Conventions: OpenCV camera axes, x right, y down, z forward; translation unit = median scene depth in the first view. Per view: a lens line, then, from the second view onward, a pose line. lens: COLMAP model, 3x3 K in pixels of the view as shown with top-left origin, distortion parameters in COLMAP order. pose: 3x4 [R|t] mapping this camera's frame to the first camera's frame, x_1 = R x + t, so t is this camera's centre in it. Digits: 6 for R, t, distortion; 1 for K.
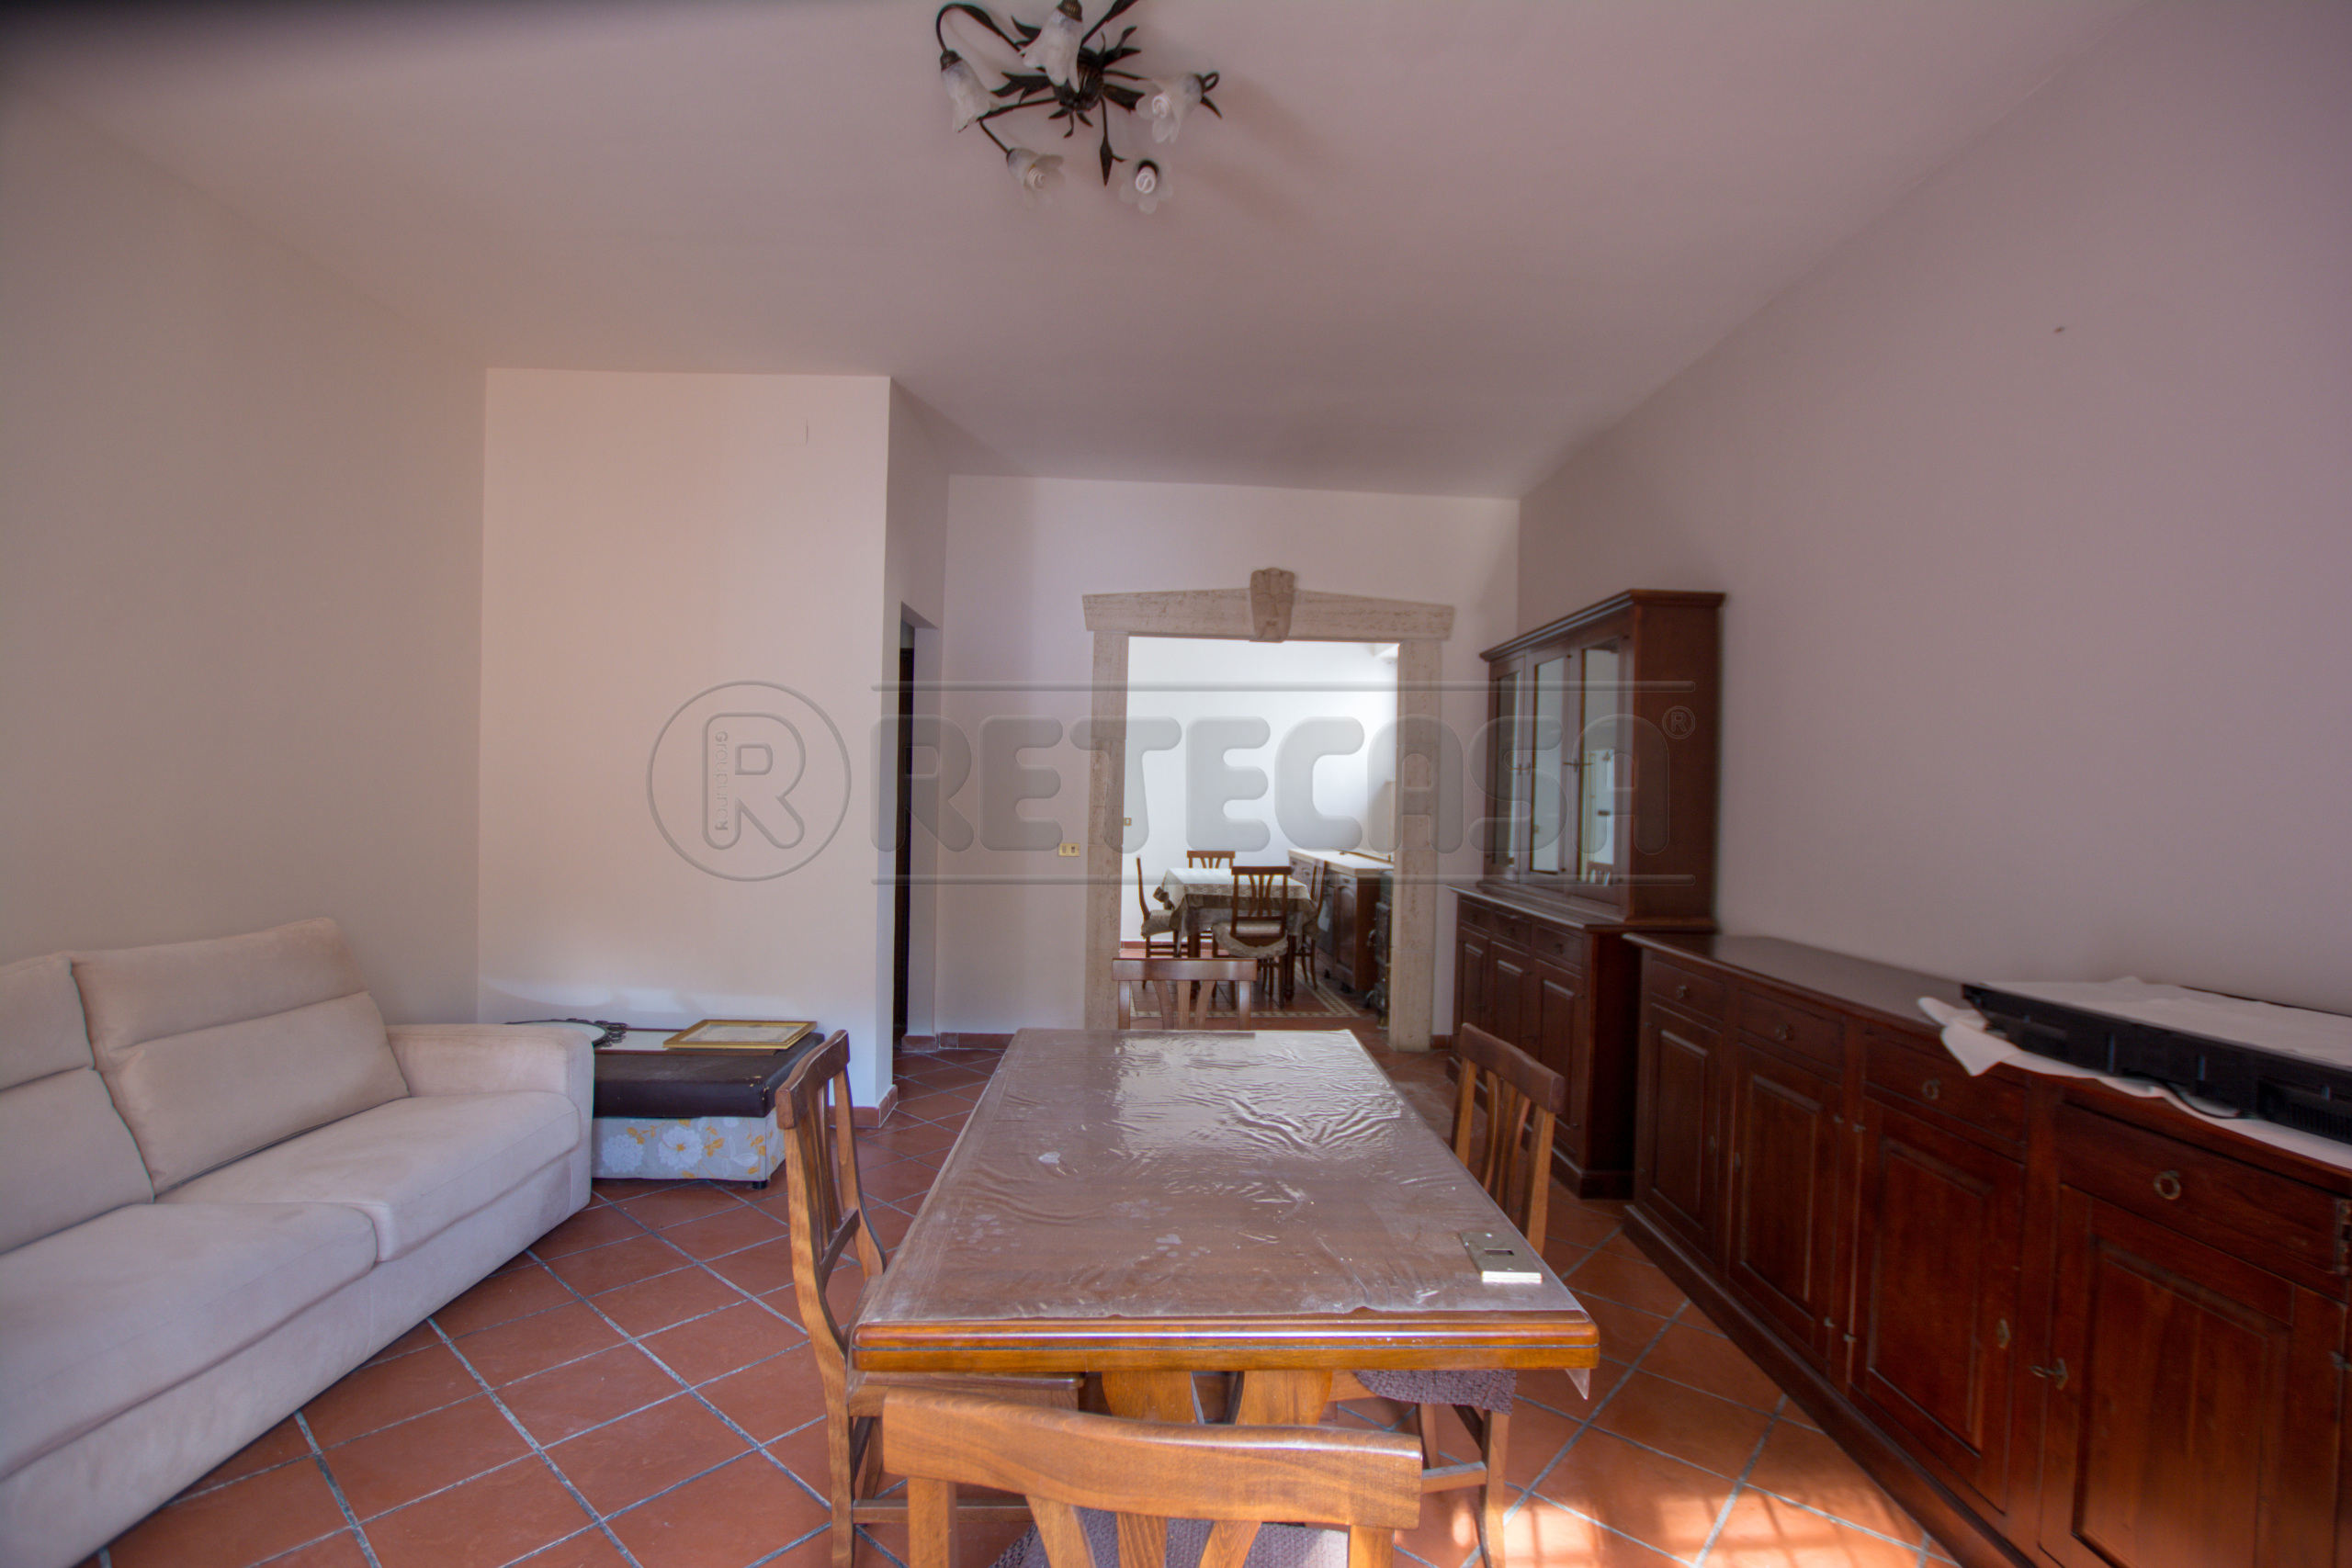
lens RADIAL K [[1047.9, 0, 1181.3], [0, 1047.9, 799.9], [0, 0, 1]] dist [-0.023968, 0.000177]
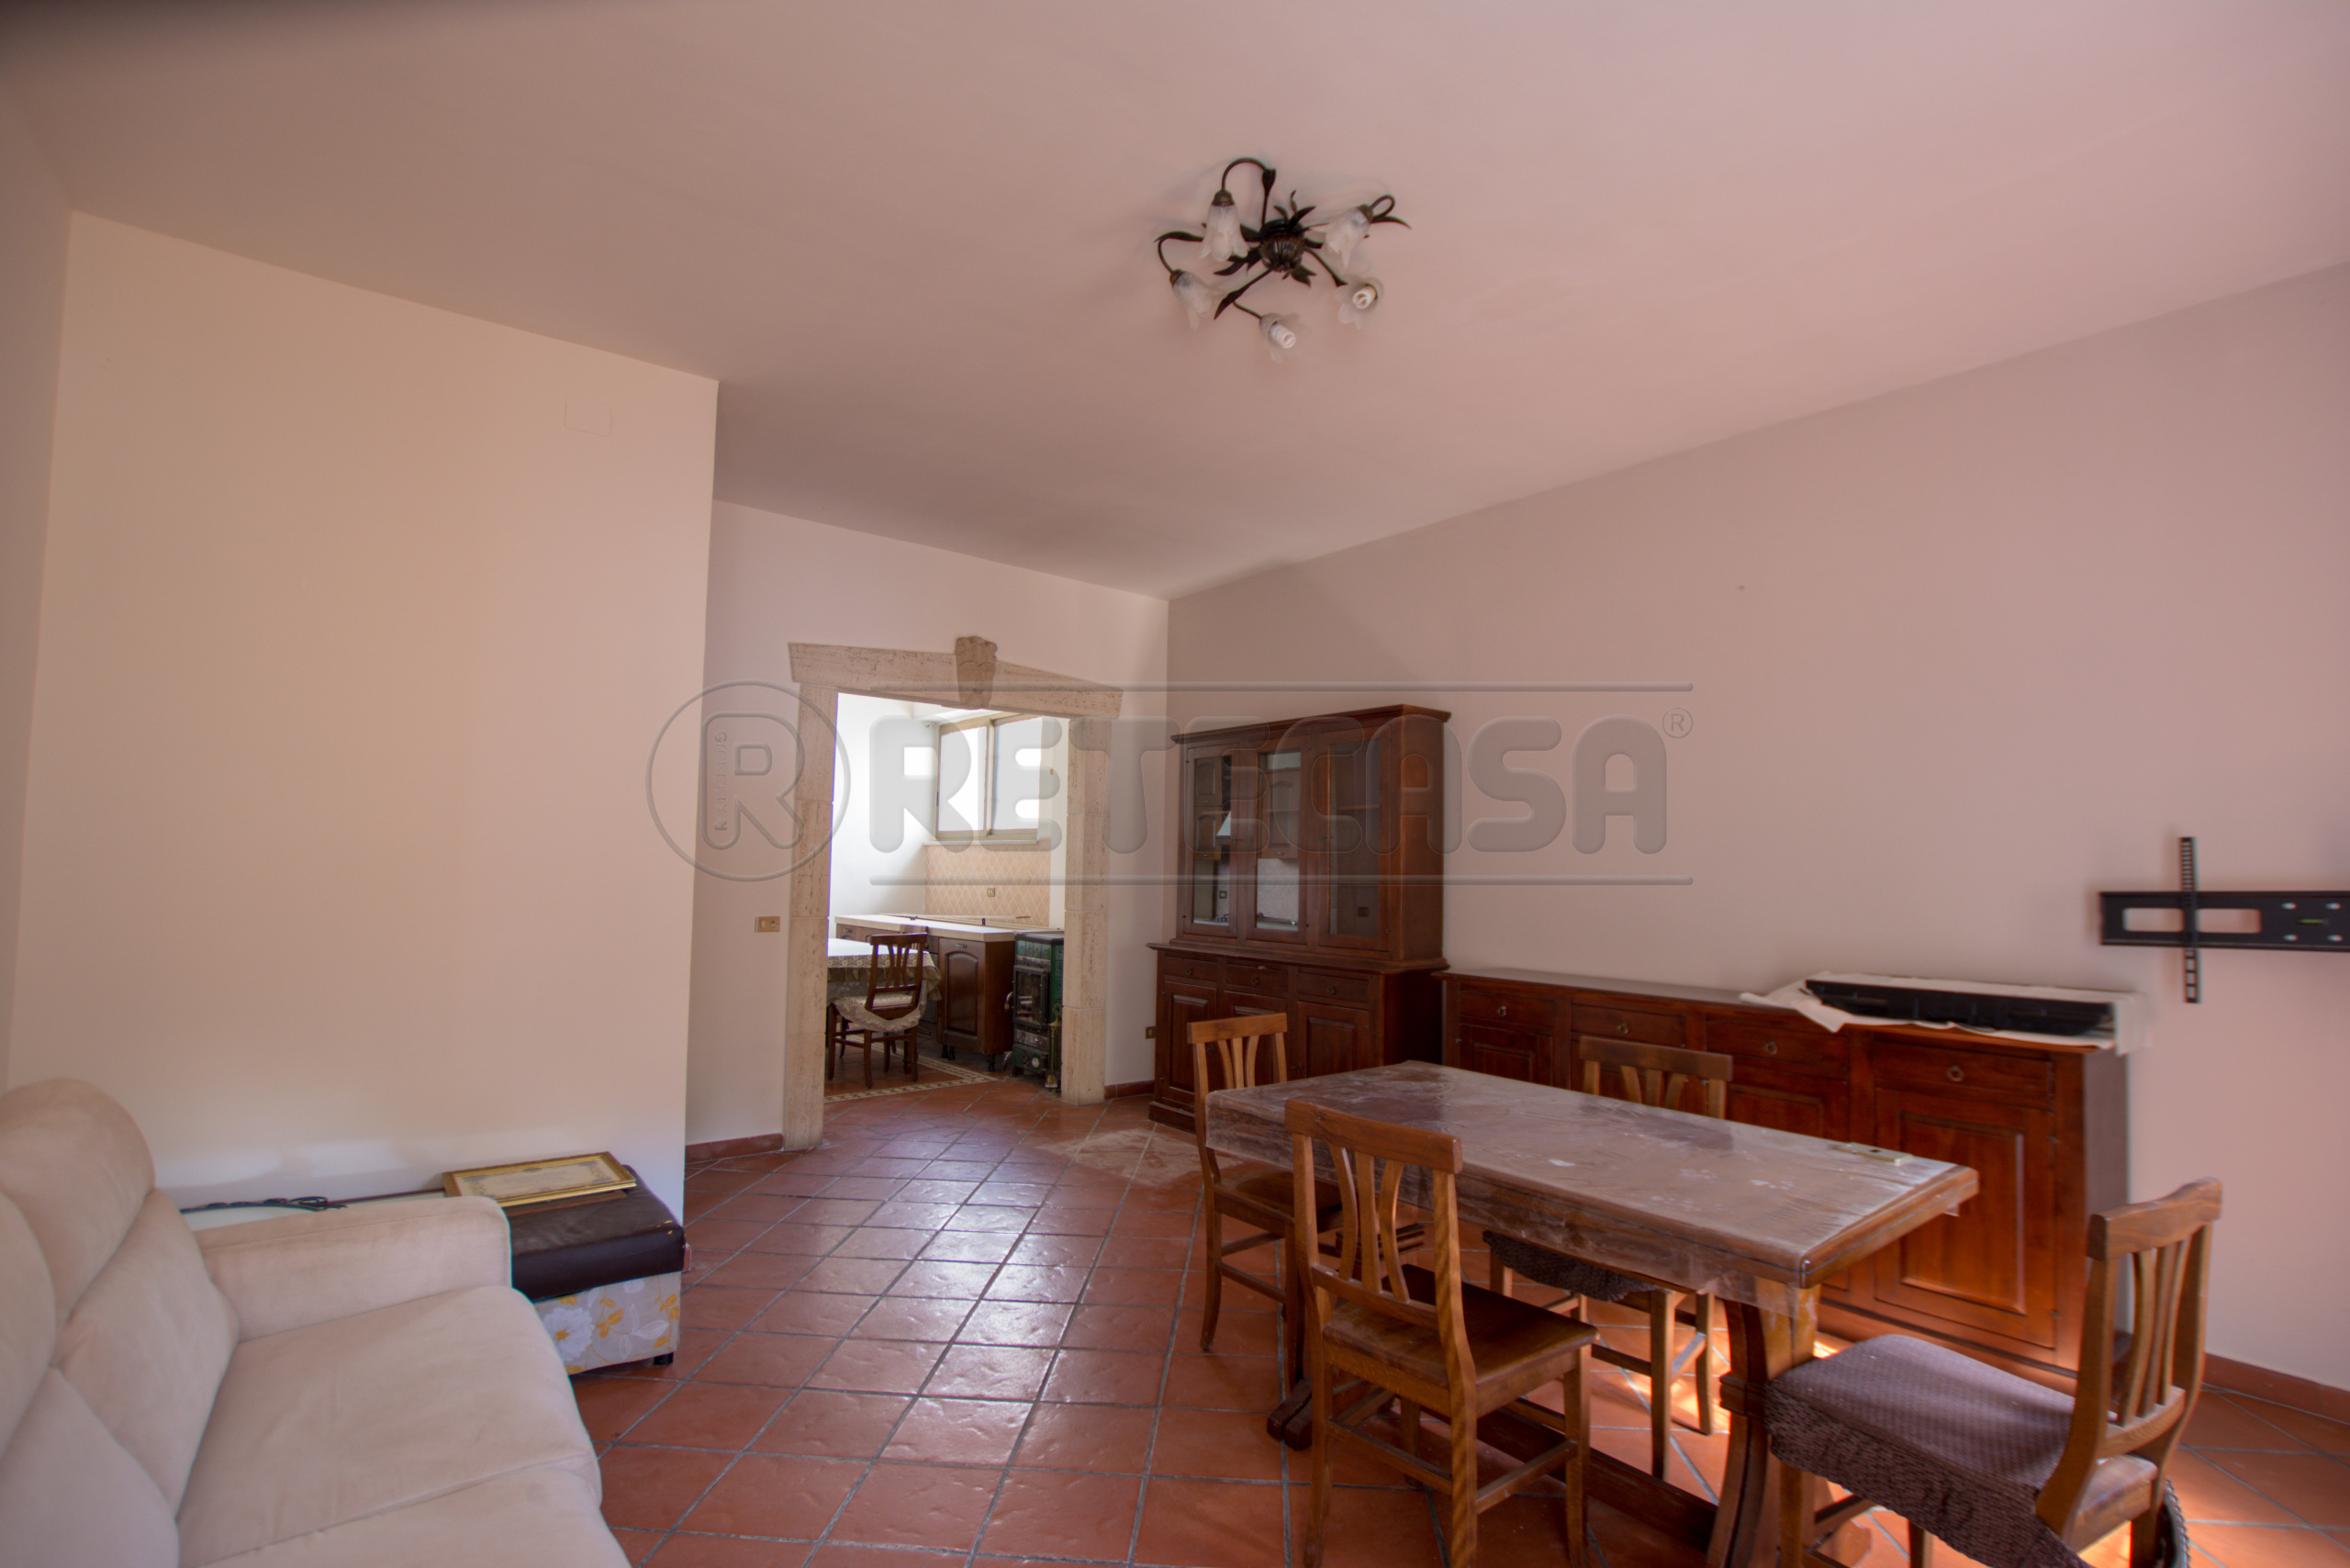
lens RADIAL K [[1070.7, 0, 1174.8], [0, 1070.7, 808.2], [0, 0, 1]] dist [-0.022952, -0.000408]
pose [[0.812283, 0.024842, 0.582734, -0.355721], [0.003071, 0.998897, -0.046864, -0.007595], [-0.583255, 0.039857, 0.811310, 0.060527]]
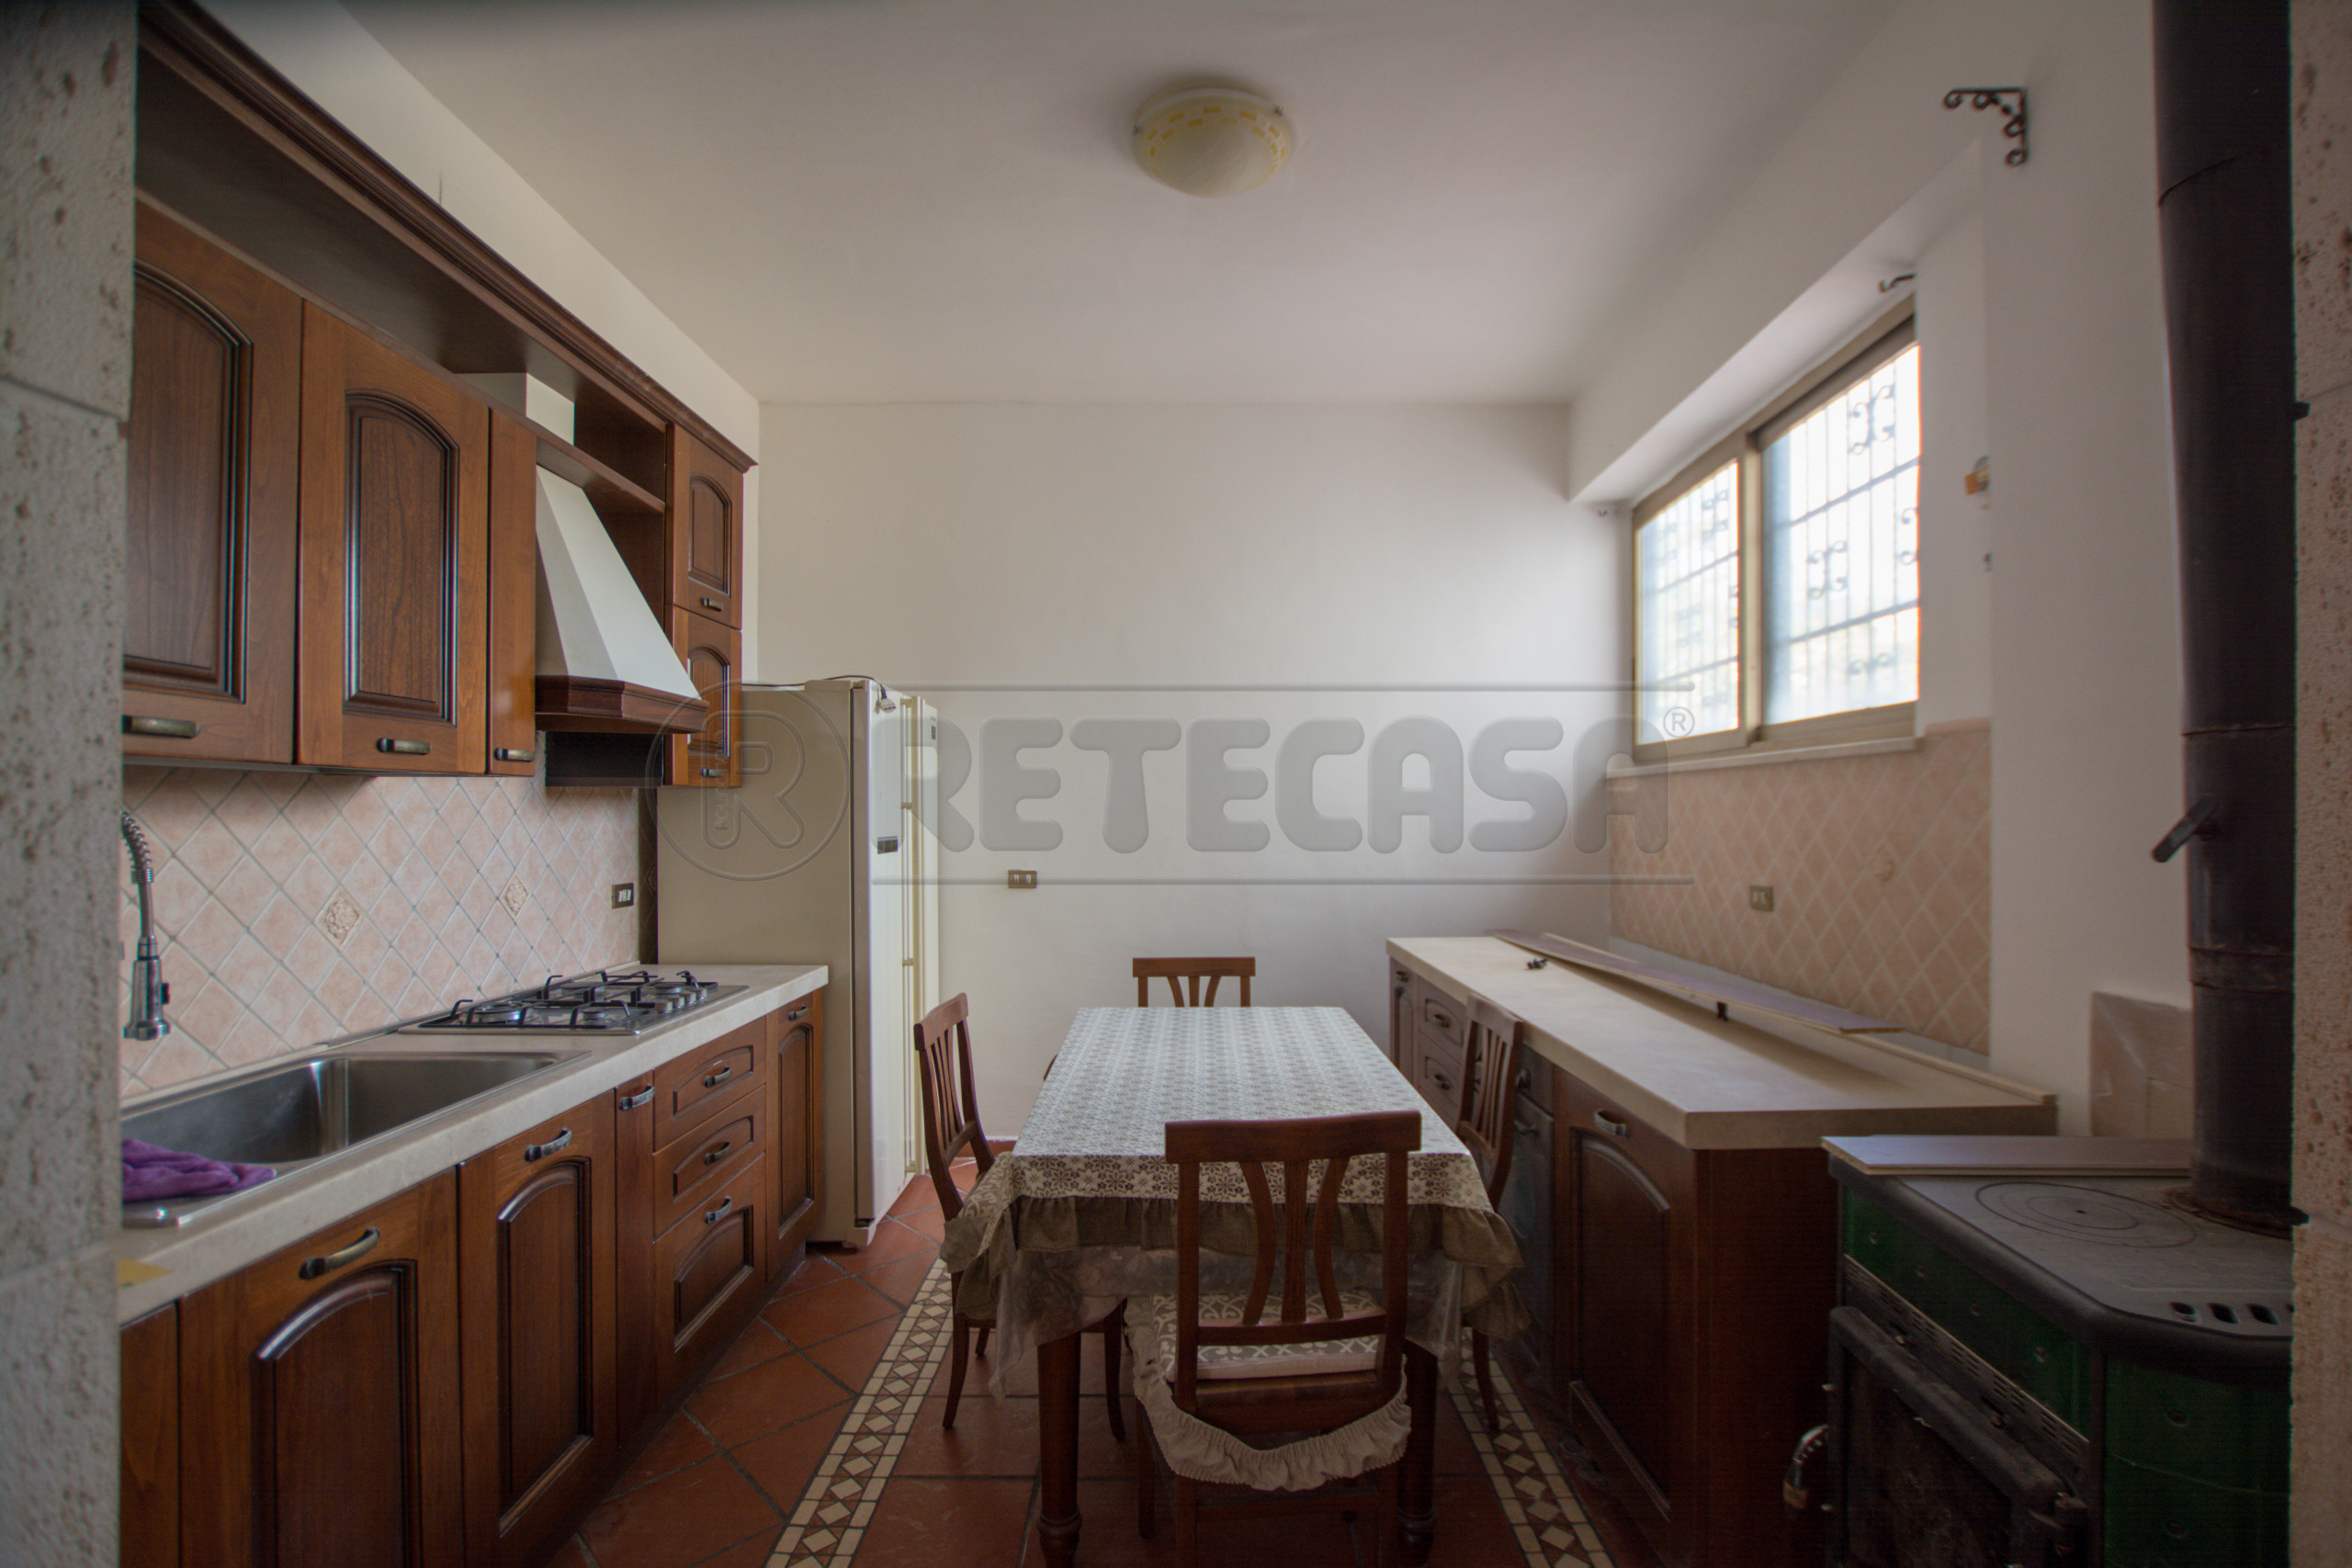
lens RADIAL K [[1071.5, 0, 1175.8], [0, 1071.5, 808.2], [0, 0, 1]] dist [-0.022952, -0.000408]
pose [[0.996085, -0.019631, -0.086191, 0.086696], [0.018833, 0.999772, -0.010064, -0.006037], [0.086369, 0.008402, 0.996228, 0.913593]]
